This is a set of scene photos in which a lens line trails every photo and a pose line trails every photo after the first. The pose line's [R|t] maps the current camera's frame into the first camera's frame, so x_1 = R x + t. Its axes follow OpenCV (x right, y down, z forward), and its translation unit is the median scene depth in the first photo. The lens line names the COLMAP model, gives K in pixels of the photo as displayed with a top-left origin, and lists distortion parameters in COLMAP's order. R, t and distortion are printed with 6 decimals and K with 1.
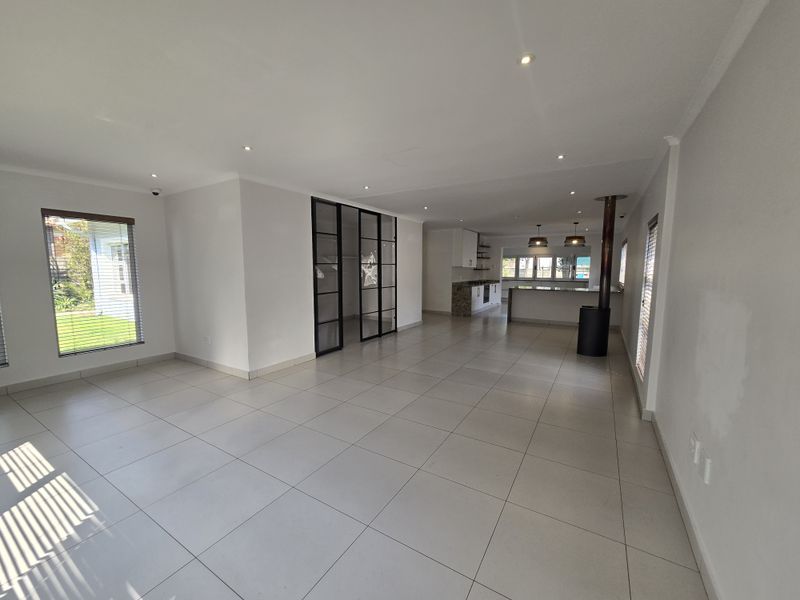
lens RADIAL K [[327.9, 0, 398.7], [0, 327.9, 303.2], [0, 0, 1]] dist [0.000384, 0.004382]
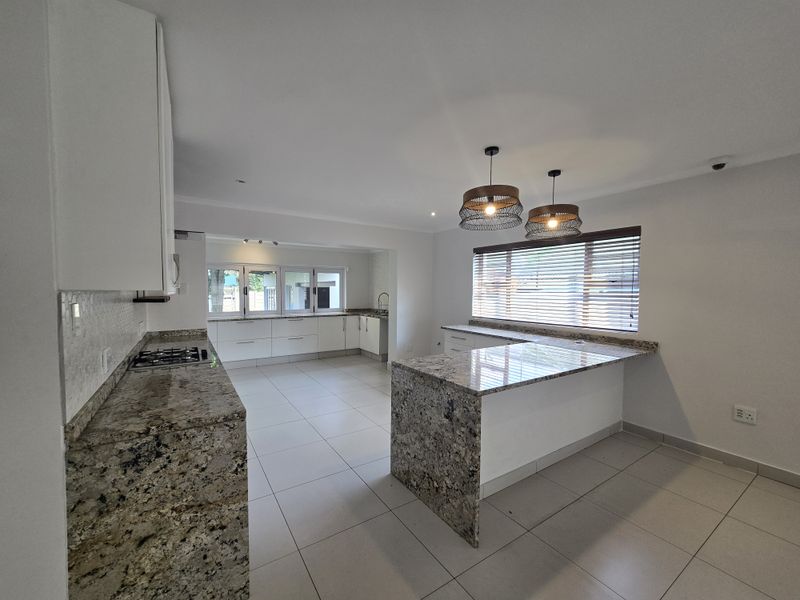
lens RADIAL K [[334.7, 0, 400.0], [0, 334.7, 300.0], [0, 0, 1]] dist [0.000813, 0.000111]
pose [[0.427232, -0.028629, 0.903689, 0.179044], [0.096125, 0.995272, -0.013914, -0.162466], [-0.899018, 0.092811, 0.427964, 1.432796]]
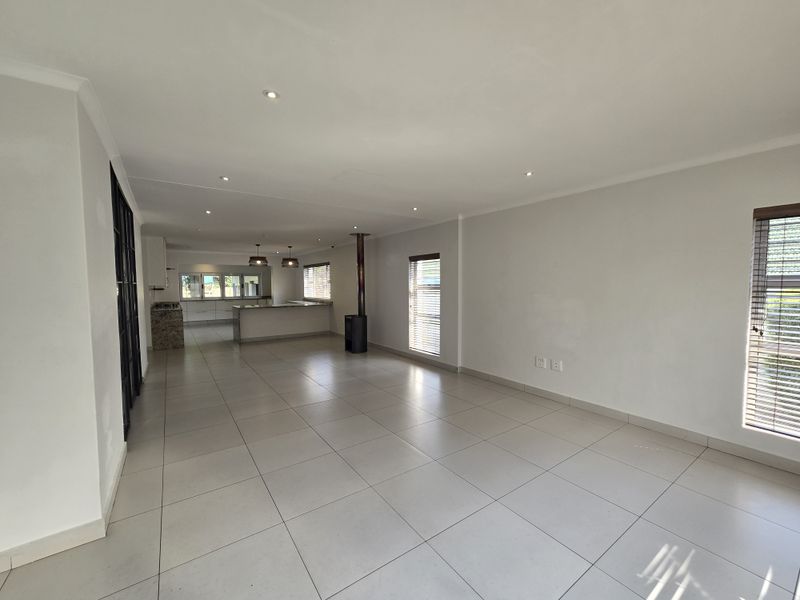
lens RADIAL K [[327.0, 0, 398.5], [0, 327.0, 301.9], [0, 0, 1]] dist [0.000247, 0.000326]
pose [[0.397079, -0.054551, 0.916162, -0.513137], [0.110162, 0.993848, 0.011431, -0.036695], [-0.911149, 0.096387, 0.400645, 0.312654]]
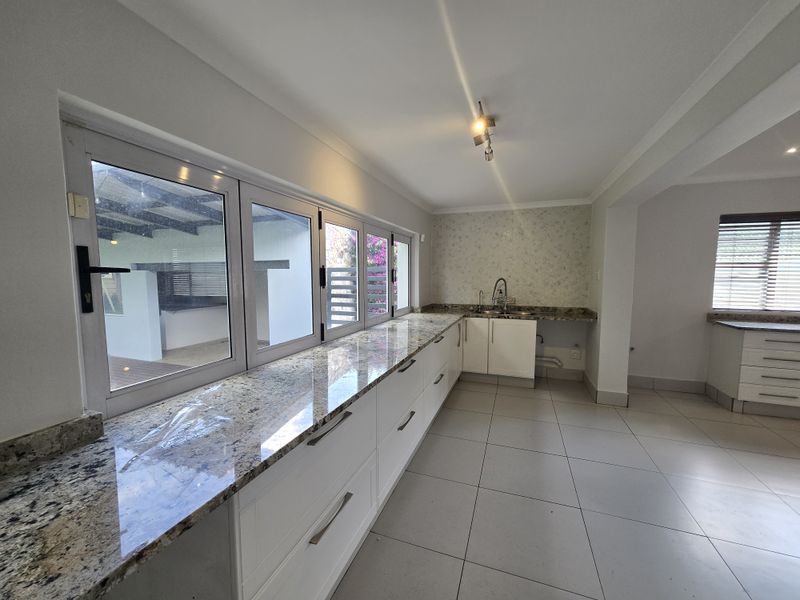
lens RADIAL K [[327.0, 0, 398.5], [0, 327.0, 301.9], [0, 0, 1]] dist [0.000247, 0.000326]
pose [[-0.204739, -0.072717, 0.976112, 0.568630], [0.105299, 0.989813, 0.095824, -0.255254], [-0.973136, 0.122403, -0.194997, 2.394375]]
